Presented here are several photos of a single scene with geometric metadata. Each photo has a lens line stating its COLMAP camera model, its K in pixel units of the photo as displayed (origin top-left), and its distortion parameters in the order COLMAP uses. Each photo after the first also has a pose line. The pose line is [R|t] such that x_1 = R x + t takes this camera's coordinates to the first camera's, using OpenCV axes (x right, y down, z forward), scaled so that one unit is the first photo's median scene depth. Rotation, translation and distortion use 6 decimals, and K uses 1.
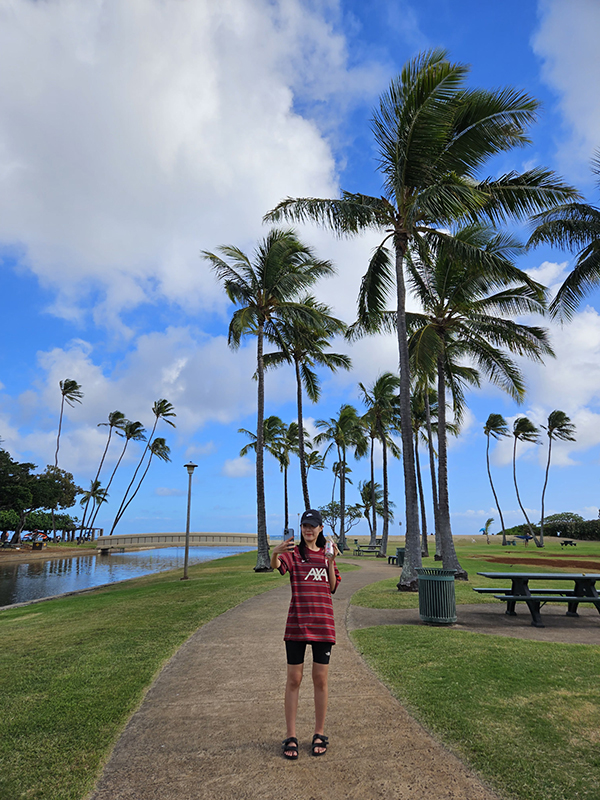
lens RADIAL K [[529.1, 0, 296.4], [0, 529.1, 394.1], [0, 0, 1]] dist [0.065216, -0.049934]
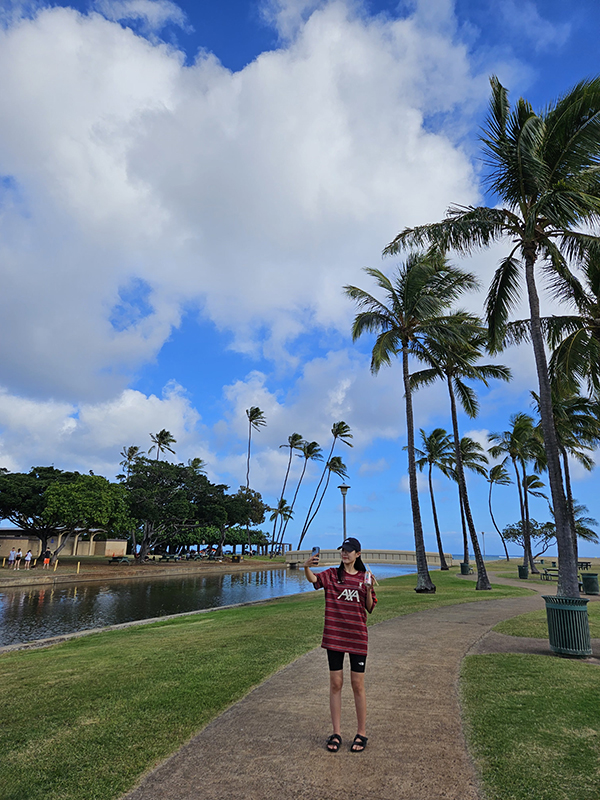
lens RADIAL K [[529.1, 0, 297.0], [0, 529.1, 388.2], [0, 0, 1]] dist [0.065216, -0.049934]
pose [[0.943082, -0.083564, -0.321890, 0.048866], [0.070902, 0.996185, -0.050881, -0.010090], [0.324914, 0.025162, 0.945409, -0.024532]]
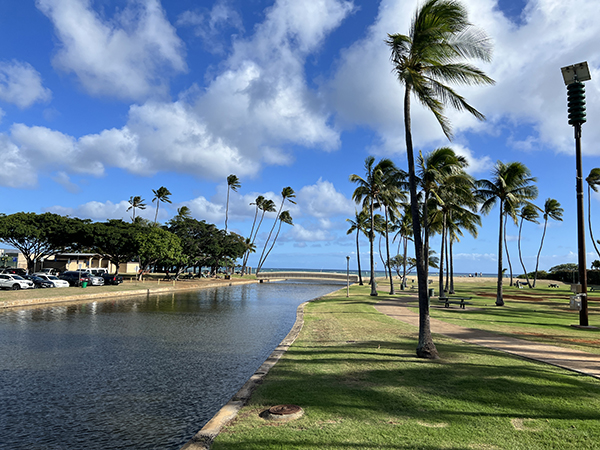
lens RADIAL K [[452.7, 0, 302.8], [0, 452.7, 219.4], [0, 0, 1]] dist [0.044745, -0.075454]
pose [[0.990345, 0.013090, -0.138002, -0.073048], [0.007885, 0.988601, 0.150354, -0.281039], [0.138397, -0.149990, 0.978953, -0.883612]]
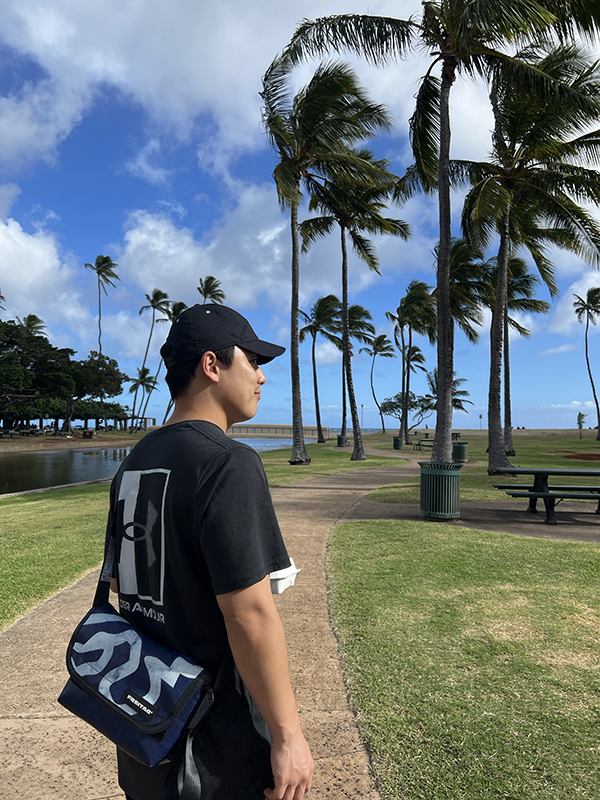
lens RADIAL K [[603.5, 0, 312.0], [0, 603.5, 402.1], [0, 0, 1]] dist [0.044745, -0.075454]
pose [[0.995170, 0.006926, -0.097925, 0.046499], [0.014291, 0.976661, 0.214311, 0.000678], [0.097124, -0.214675, 0.971844, 0.000749]]
